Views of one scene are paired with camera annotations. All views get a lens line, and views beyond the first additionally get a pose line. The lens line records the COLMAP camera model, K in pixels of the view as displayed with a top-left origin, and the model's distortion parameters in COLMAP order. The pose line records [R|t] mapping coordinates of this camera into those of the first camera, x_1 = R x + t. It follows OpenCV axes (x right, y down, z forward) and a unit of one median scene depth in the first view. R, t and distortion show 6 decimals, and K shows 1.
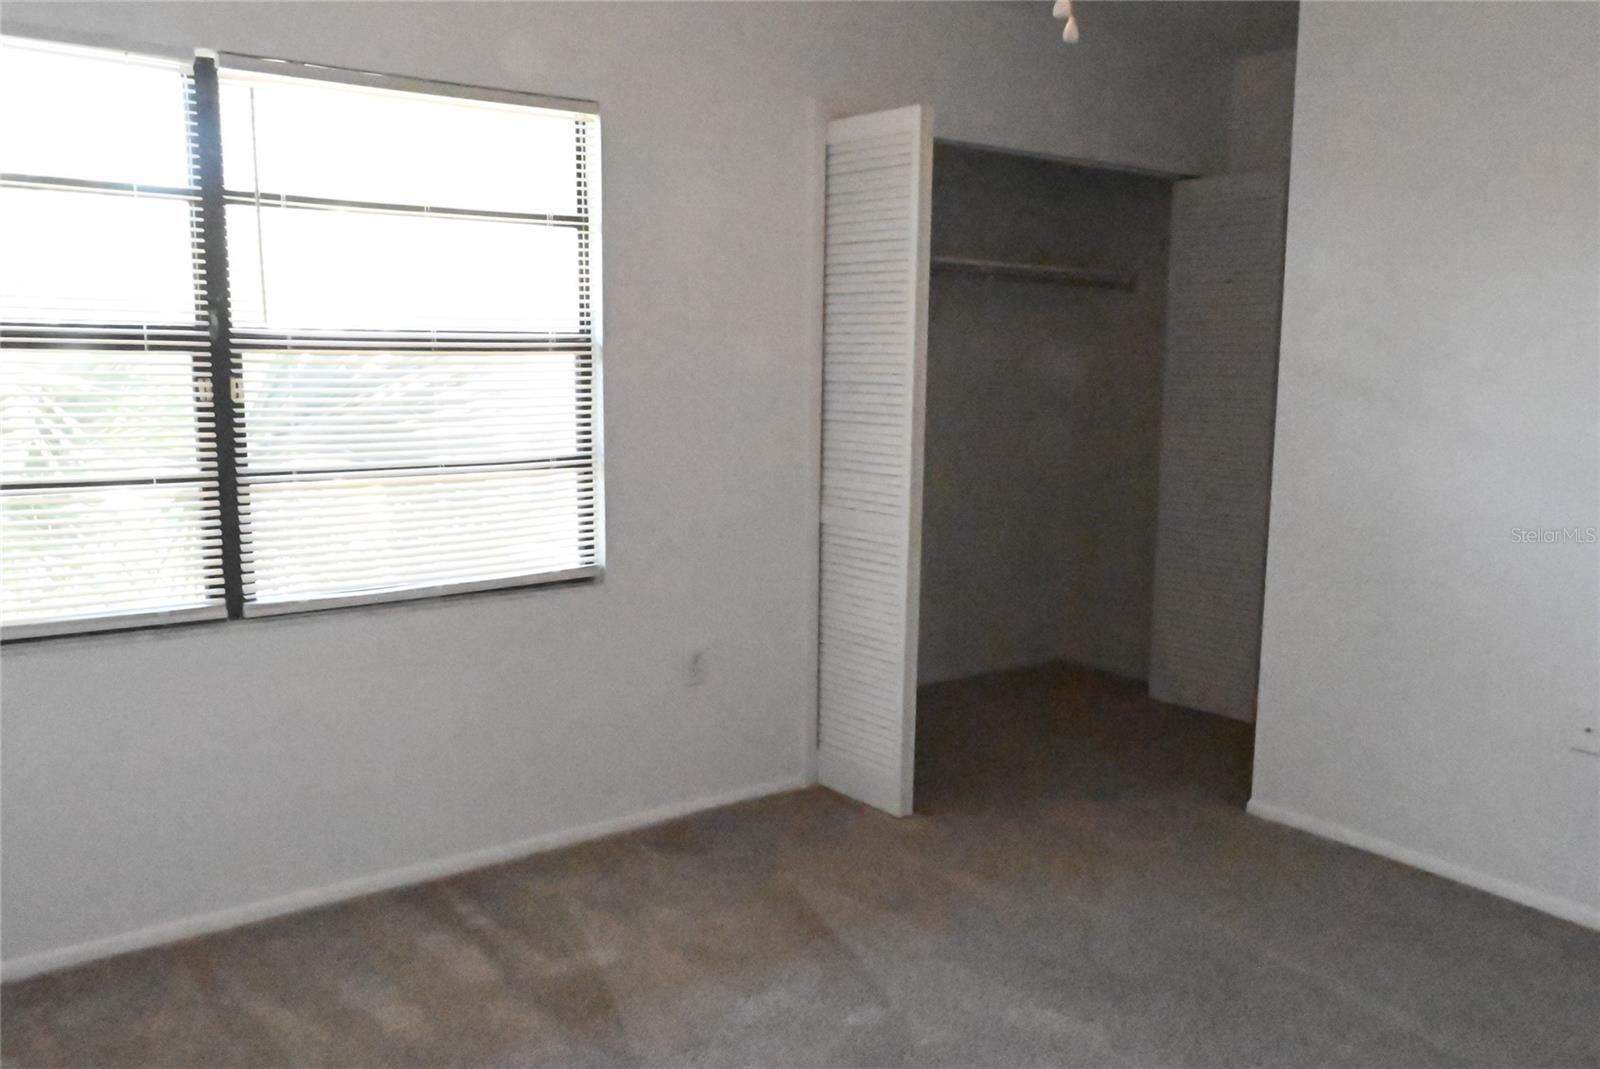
lens RADIAL K [[1209.4, 0, 796.2], [0, 1209.4, 555.4], [0, 0, 1]] dist [-0.005480, -0.001718]
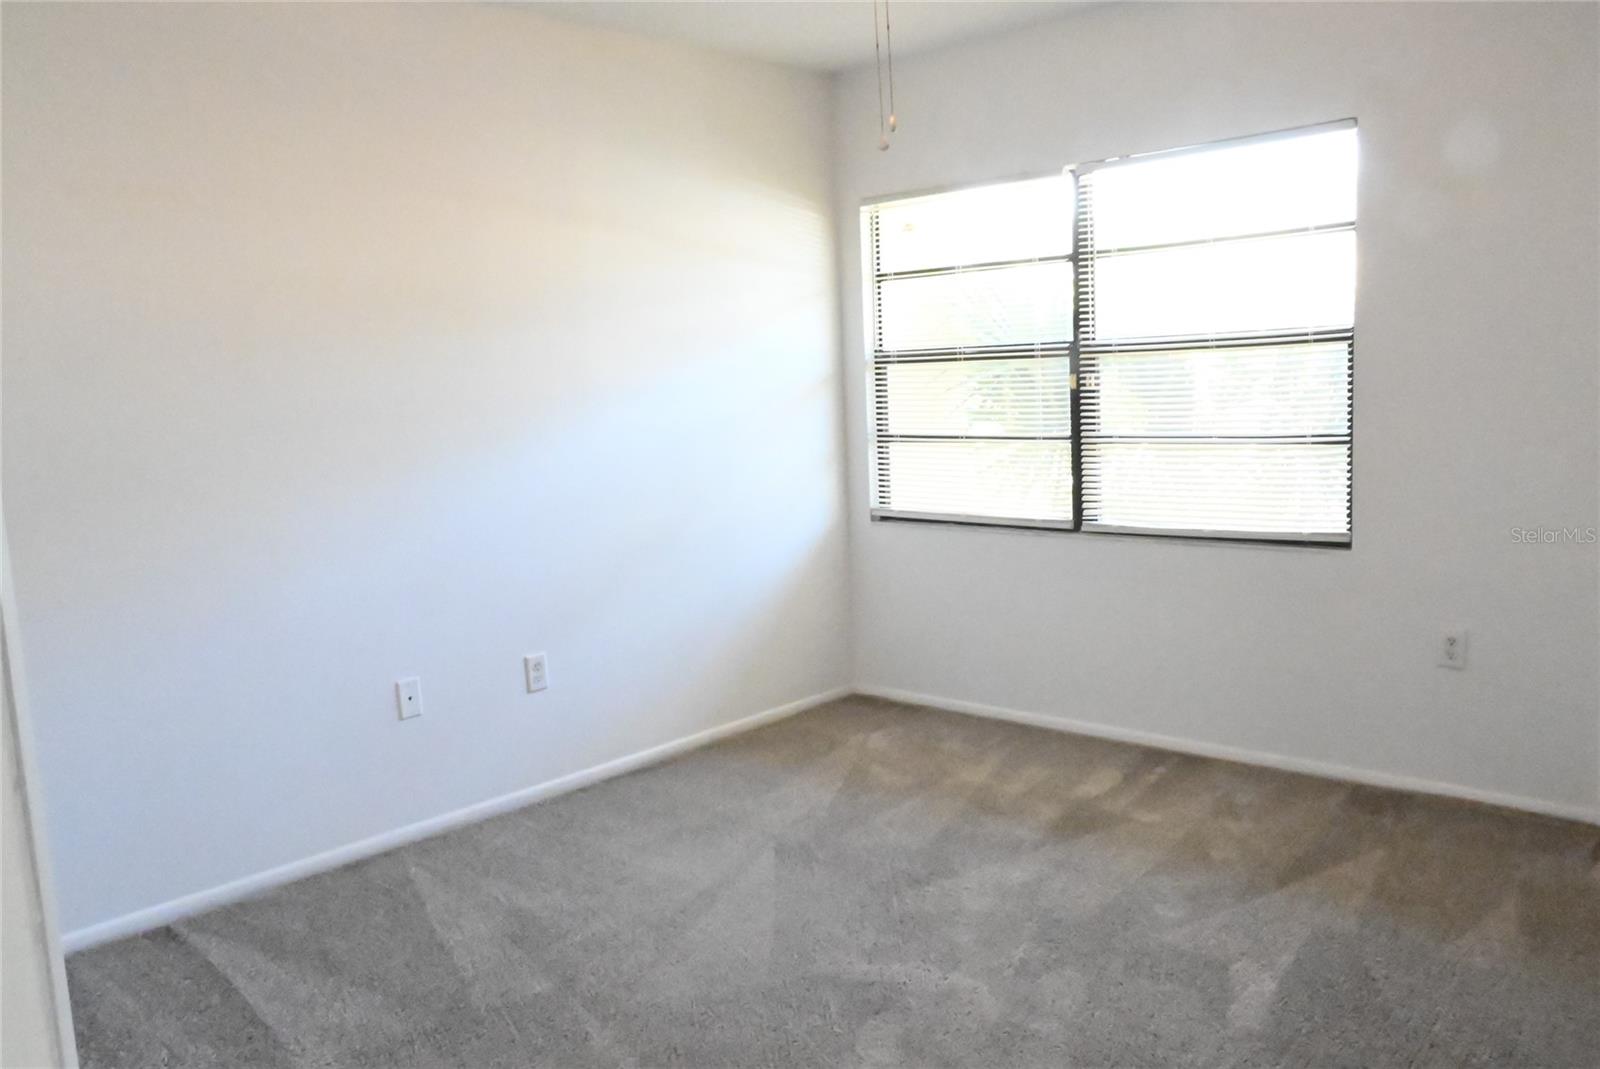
lens RADIAL K [[1237.9, 0, 803.5], [0, 1237.9, 535.9], [0, 0, 1]] dist [-0.002352, 0.002064]
pose [[0.237340, 0.112952, -0.964838, 0.947843], [-0.106343, 0.990269, 0.089770, -0.044143], [0.965588, 0.081298, 0.247042, 0.274693]]
